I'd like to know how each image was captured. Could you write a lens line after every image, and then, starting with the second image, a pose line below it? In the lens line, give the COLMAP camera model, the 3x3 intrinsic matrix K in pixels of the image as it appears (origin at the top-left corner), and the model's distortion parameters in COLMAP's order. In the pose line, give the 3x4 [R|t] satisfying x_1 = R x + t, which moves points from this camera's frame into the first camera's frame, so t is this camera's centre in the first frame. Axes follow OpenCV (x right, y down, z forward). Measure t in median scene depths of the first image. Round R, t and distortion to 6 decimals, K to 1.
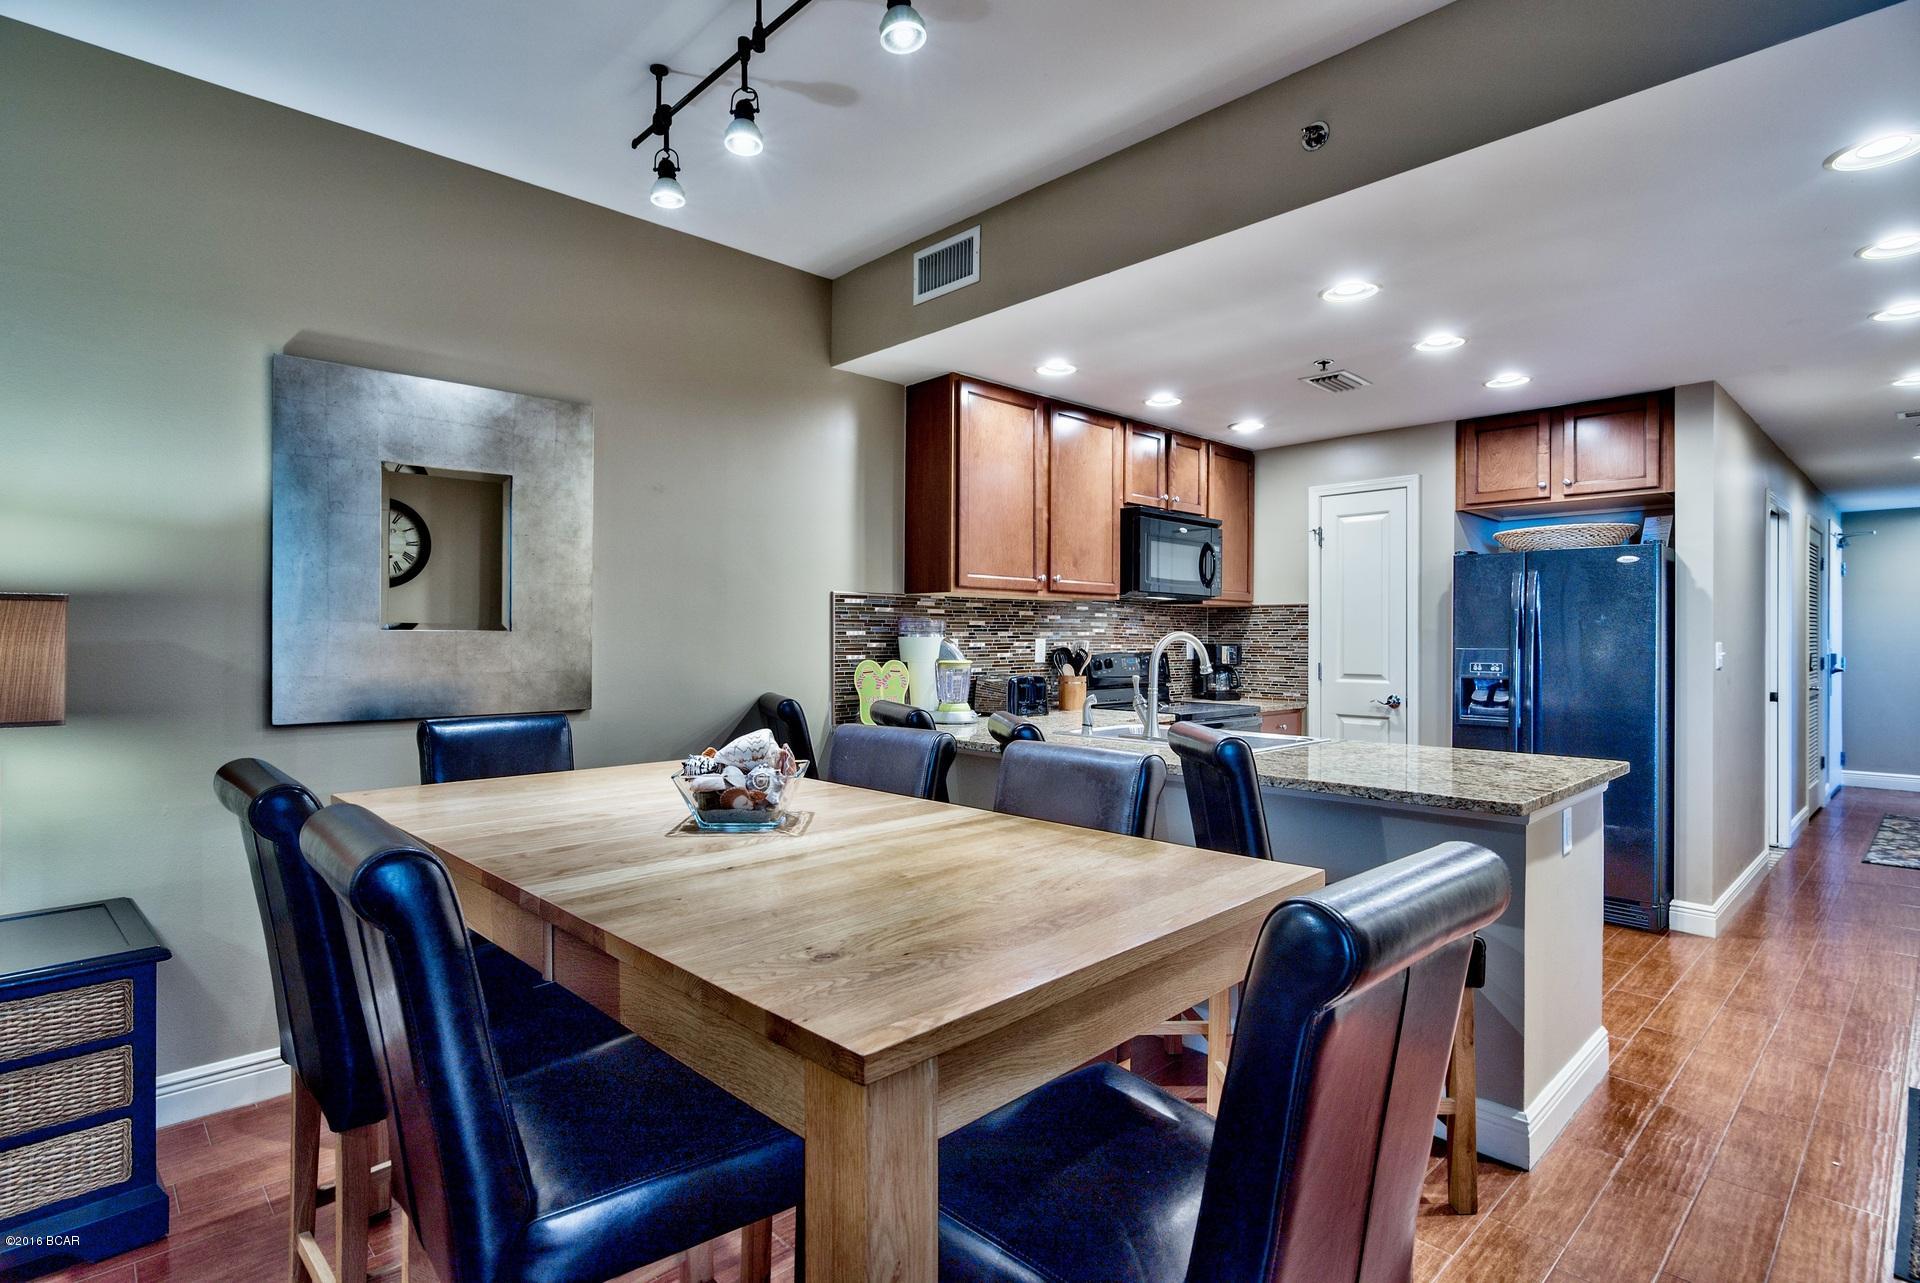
lens RADIAL K [[955.7, 0, 950.0], [0, 955.7, 633.2], [0, 0, 1]] dist [0.002637, 0.000338]
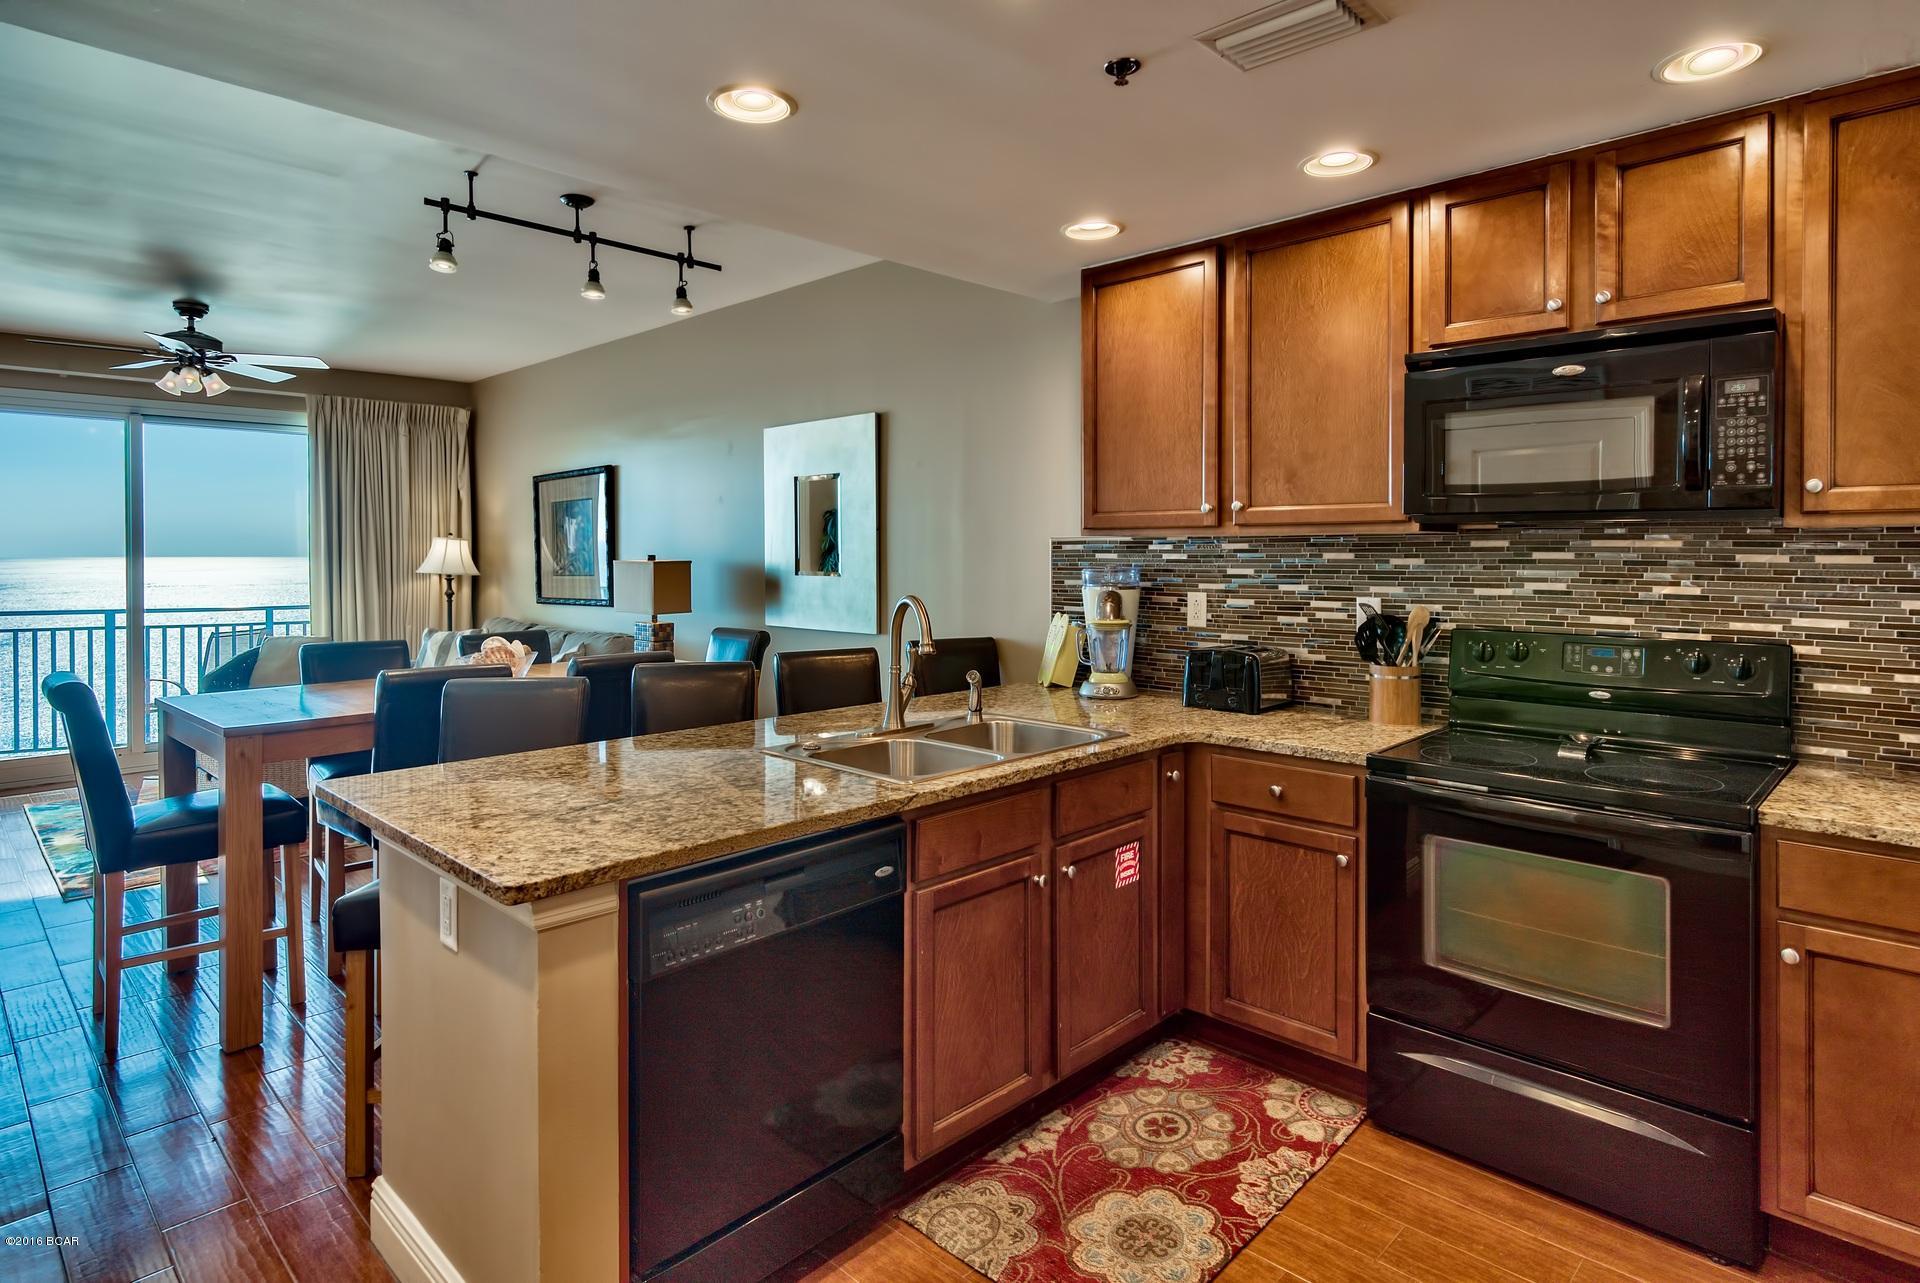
lens RADIAL K [[1051.3, 0, 965.2], [0, 1051.3, 565.1], [0, 0, 1]] dist [0.004000, -0.000015]
pose [[0.035062, 0.010302, -0.999332, 0.783168], [0.005579, 0.999929, 0.010504, -0.024166], [0.999370, -0.005944, 0.035002, 0.746487]]
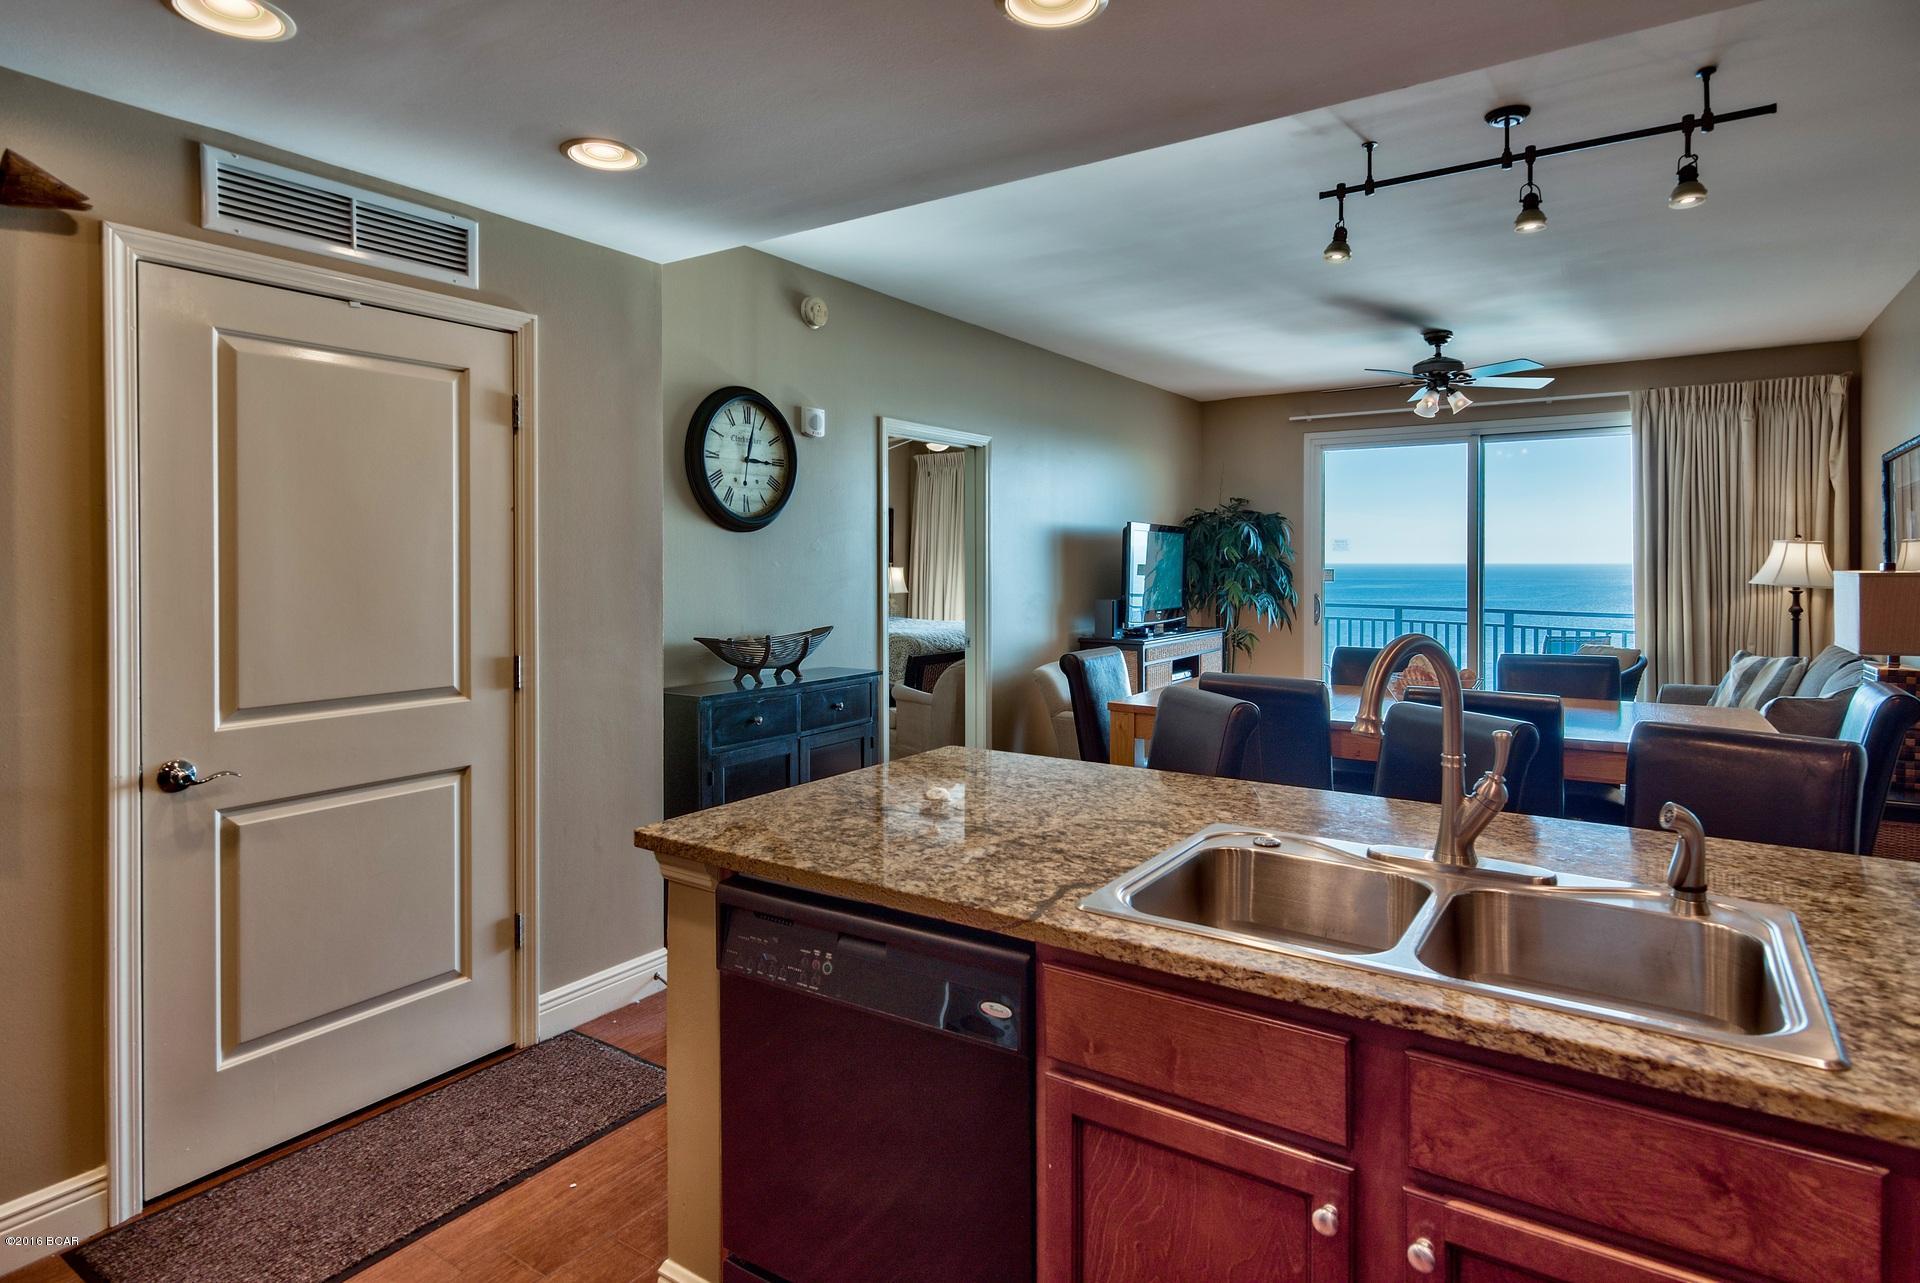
lens RADIAL K [[1013.1, 0, 952.1], [0, 1013.1, 566.1], [0, 0, 1]] dist [0.002569, 0.000165]
pose [[-0.977738, -0.000267, -0.209827, 0.405634], [-0.000532, 0.999999, 0.001203, -0.022681], [0.209827, 0.001288, -0.977738, 1.026290]]
